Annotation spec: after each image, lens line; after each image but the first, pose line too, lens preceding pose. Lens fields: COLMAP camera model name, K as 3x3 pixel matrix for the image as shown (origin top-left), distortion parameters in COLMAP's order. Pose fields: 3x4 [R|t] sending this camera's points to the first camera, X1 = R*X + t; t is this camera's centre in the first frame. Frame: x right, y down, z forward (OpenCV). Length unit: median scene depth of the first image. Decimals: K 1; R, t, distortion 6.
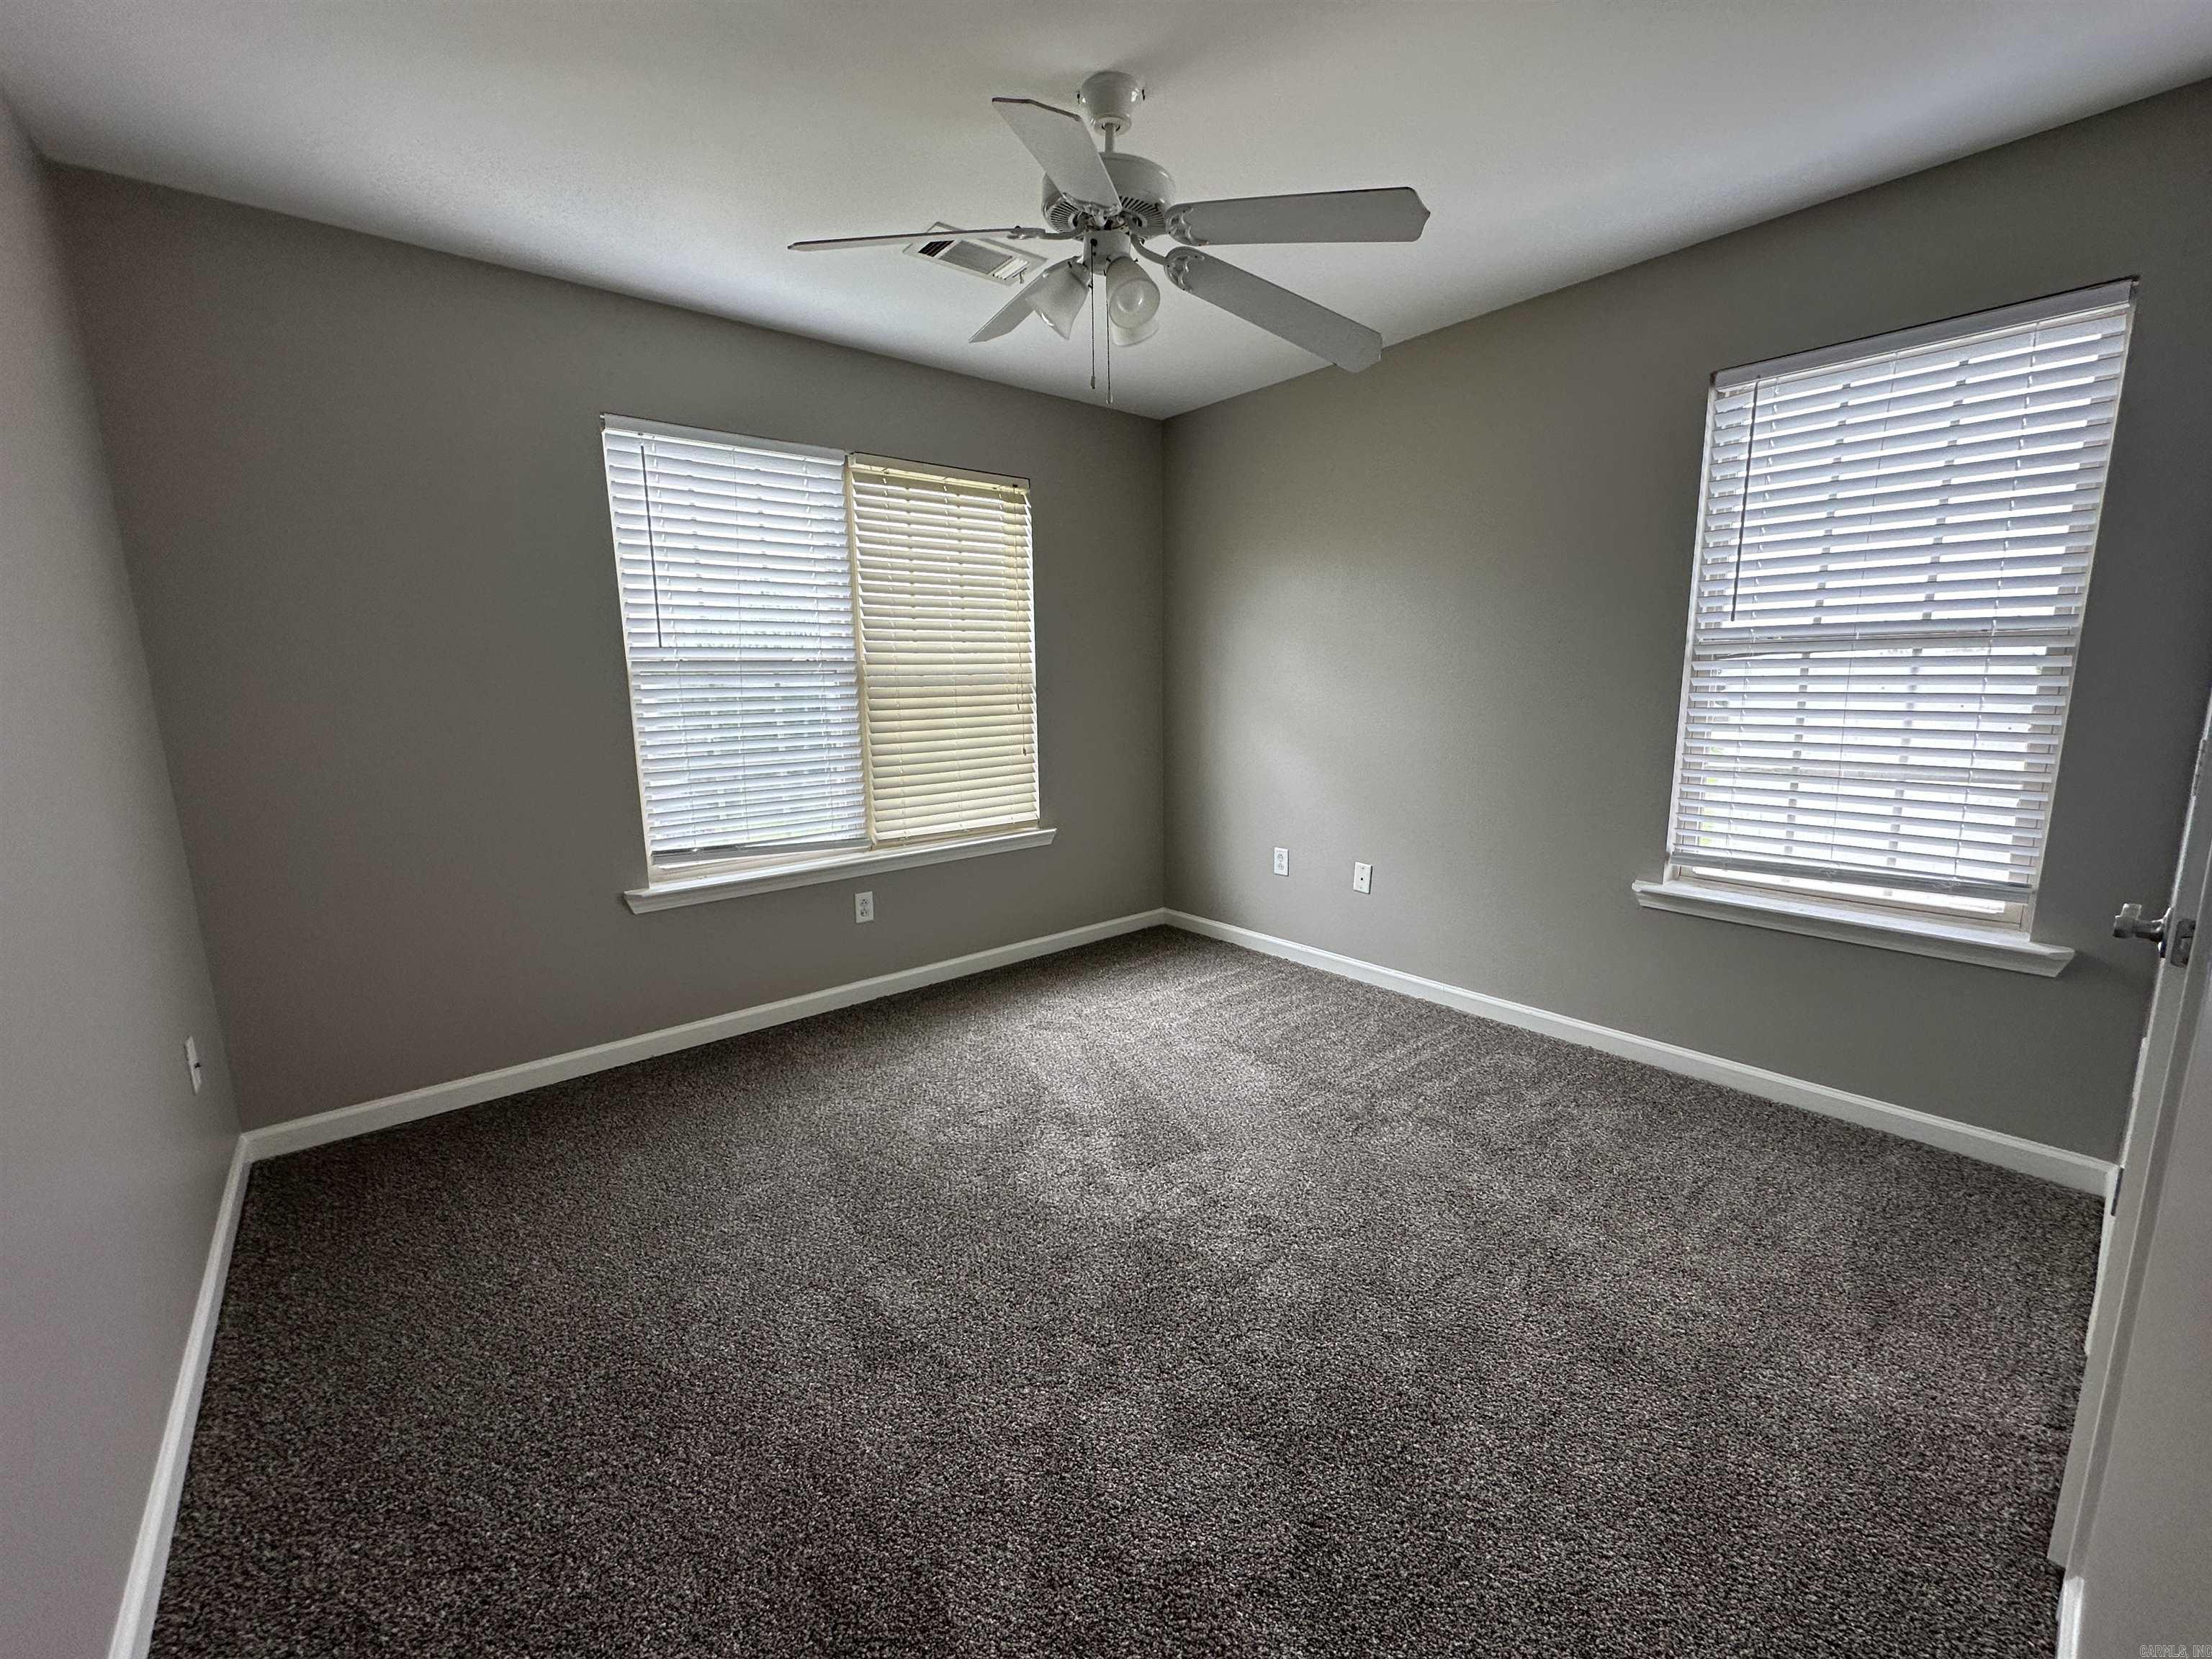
lens RADIAL K [[881.1, 0, 1113.4], [0, 881.1, 818.1], [0, 0, 1]] dist [-0.003586, 0.000976]
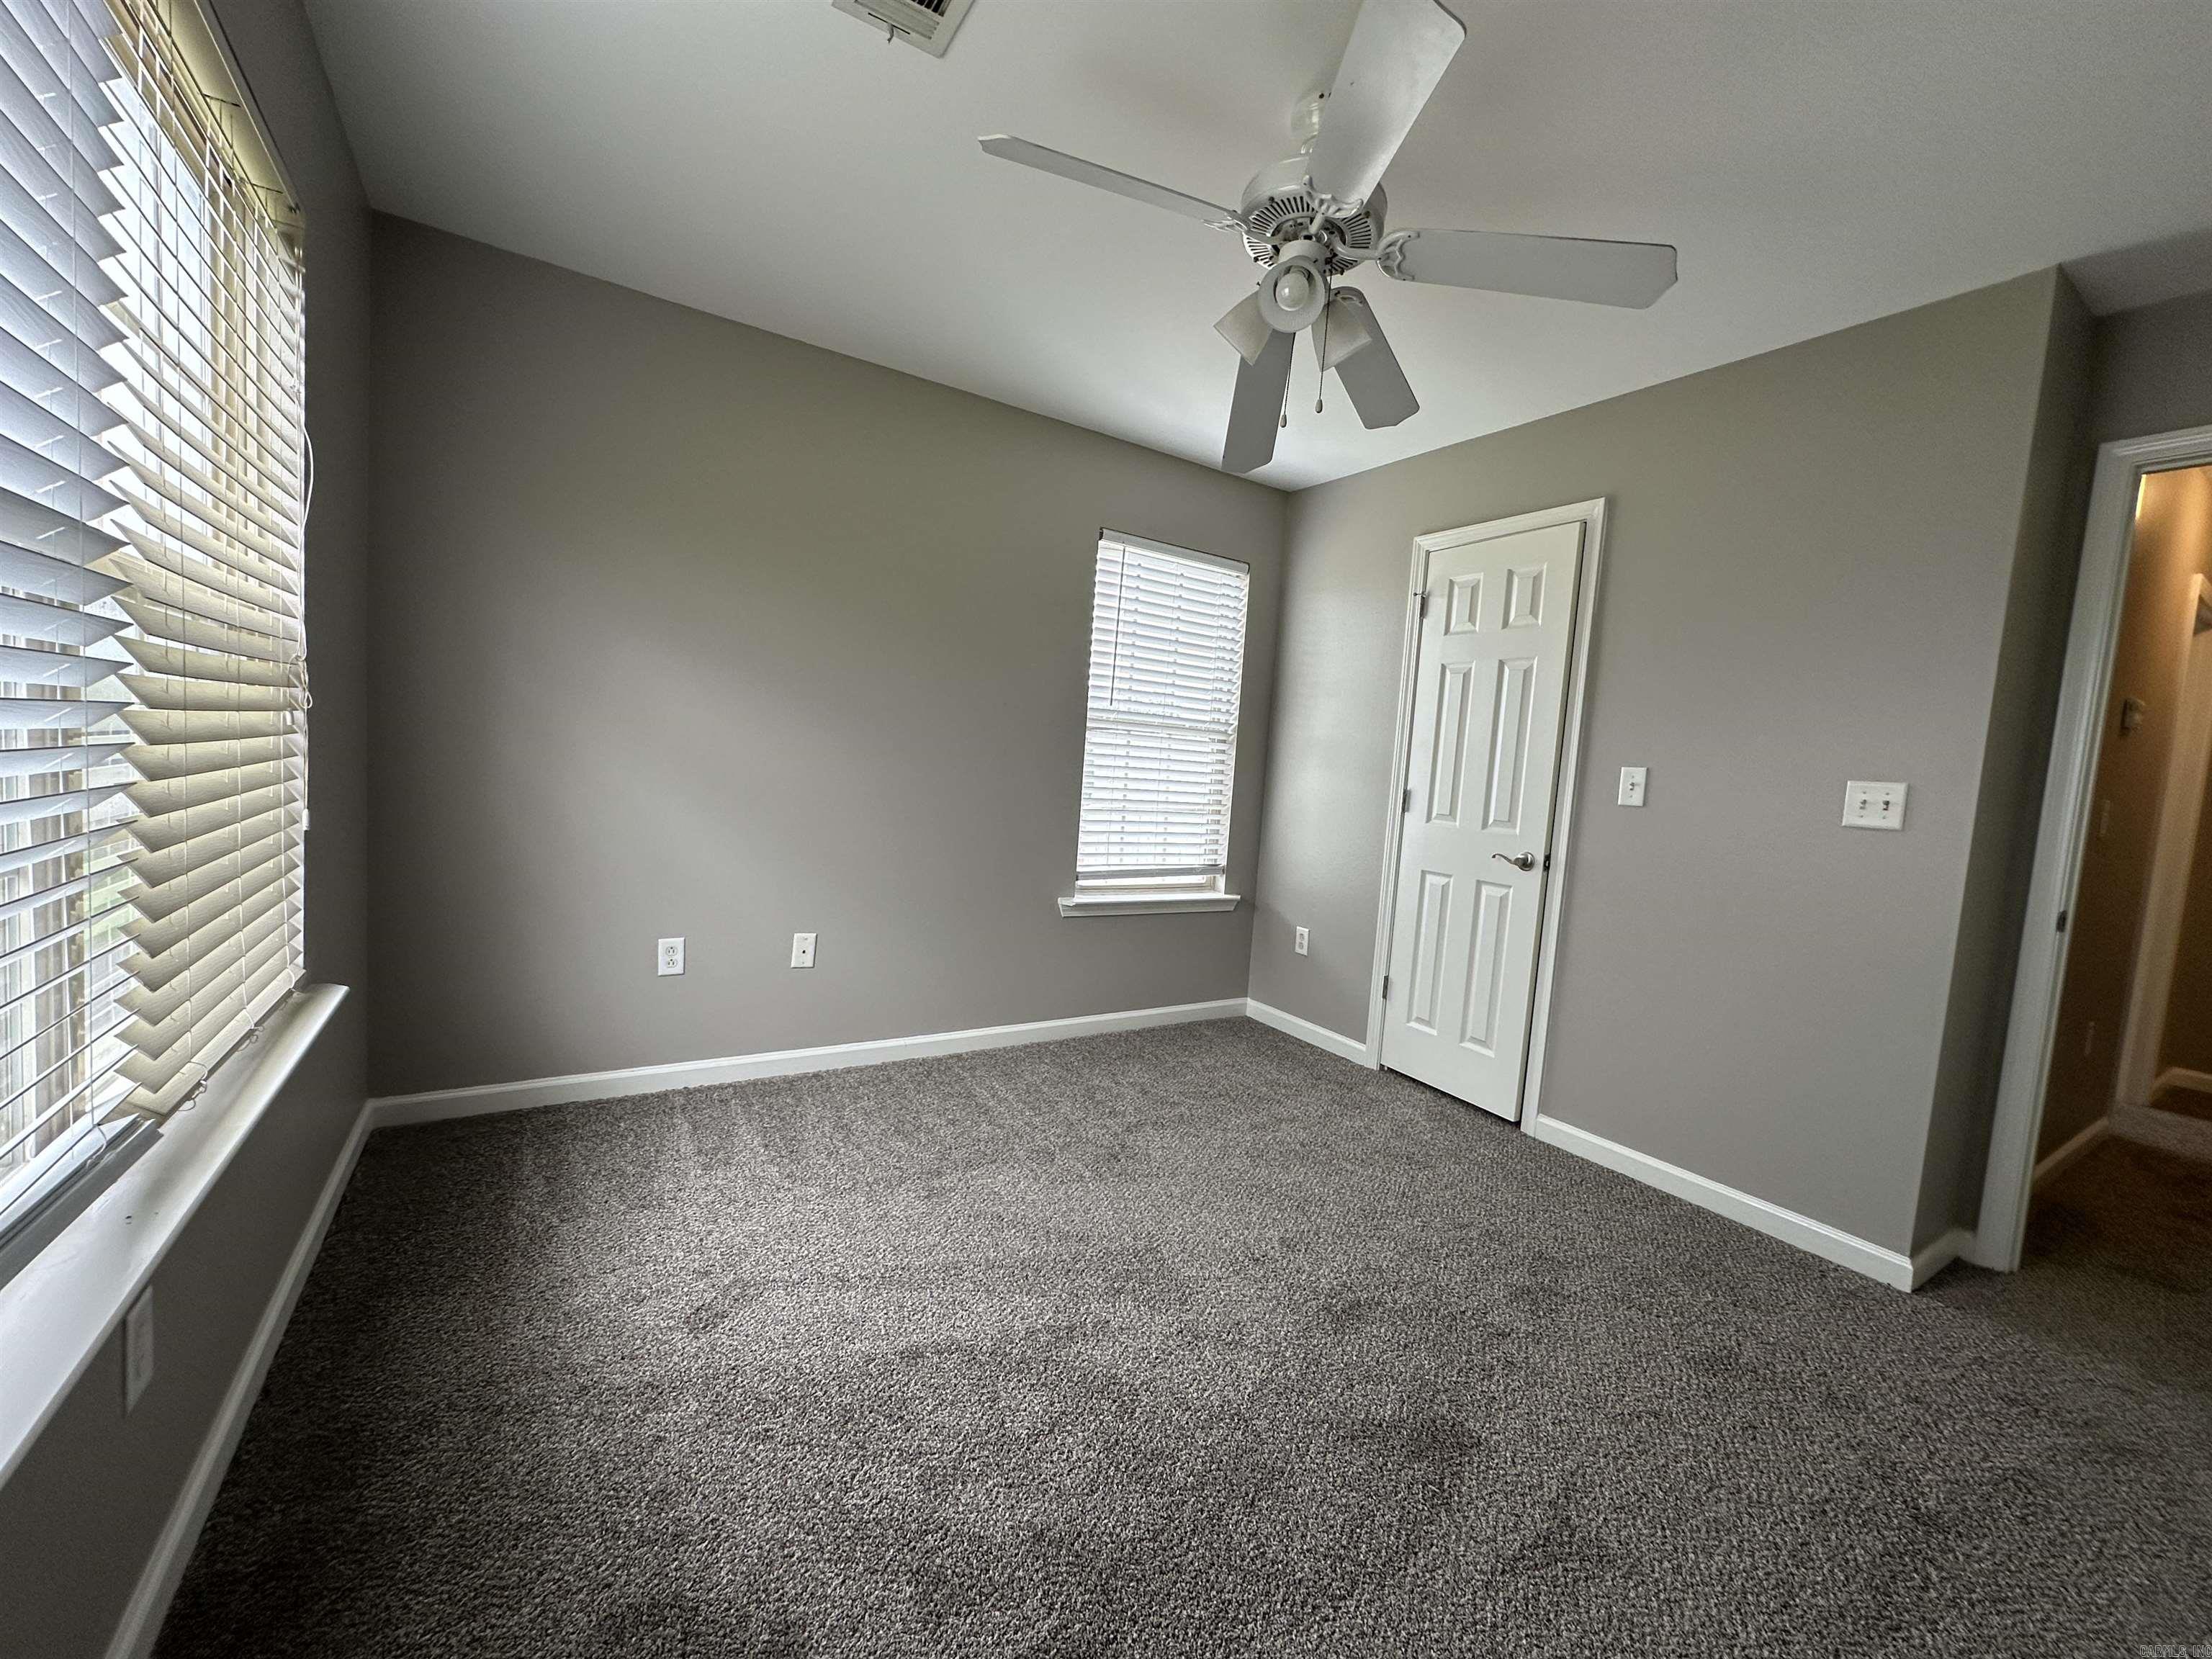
lens RADIAL K [[881.1, 0, 1097.5], [0, 881.1, 810.5], [0, 0, 1]] dist [-0.003586, 0.000976]
pose [[0.142050, -0.039179, 0.989084, -0.675423], [0.082889, 0.996178, 0.027556, -0.088133], [-0.986383, 0.078070, 0.144755, 0.767469]]
